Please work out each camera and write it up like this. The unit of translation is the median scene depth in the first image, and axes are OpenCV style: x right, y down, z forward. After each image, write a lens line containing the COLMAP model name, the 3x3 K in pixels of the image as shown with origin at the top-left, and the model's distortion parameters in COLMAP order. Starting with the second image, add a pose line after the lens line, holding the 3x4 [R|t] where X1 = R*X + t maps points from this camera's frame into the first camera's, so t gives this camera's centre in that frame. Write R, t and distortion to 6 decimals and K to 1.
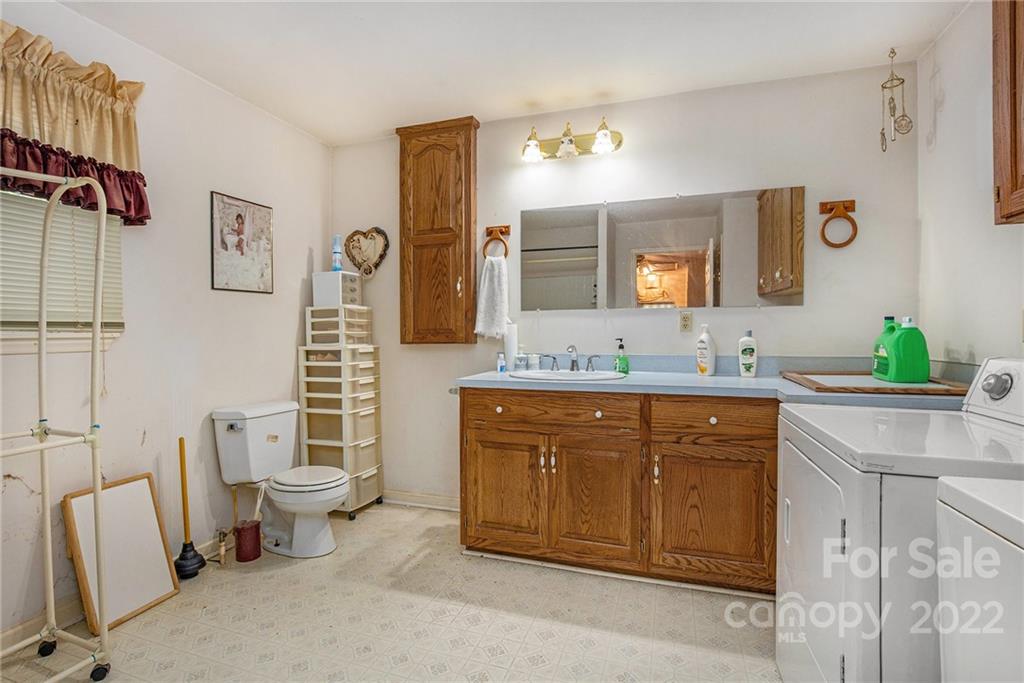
lens RADIAL K [[473.7, 0, 511.5], [0, 473.7, 342.4], [0, 0, 1]] dist [-0.028940, 0.002193]
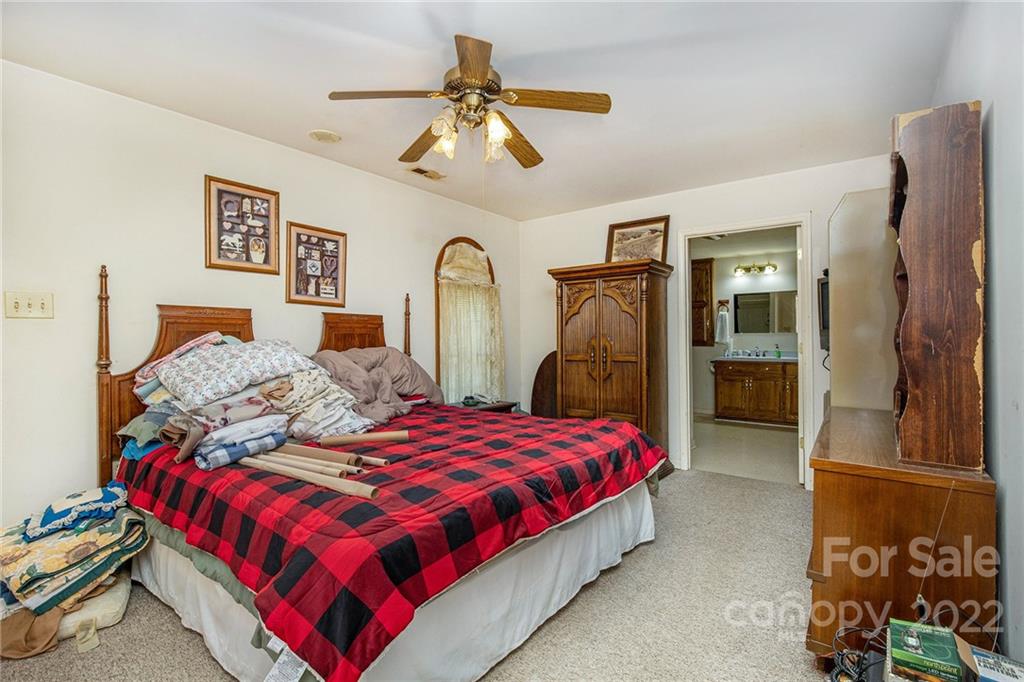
lens RADIAL K [[473.7, 0, 512.2], [0, 473.7, 340.0], [0, 0, 1]] dist [-0.028940, 0.002193]
pose [[0.944114, -0.002996, -0.329606, -0.282541], [-0.004347, 0.999759, -0.021538, 0.029901], [0.329591, 0.021767, 0.943873, -1.842582]]
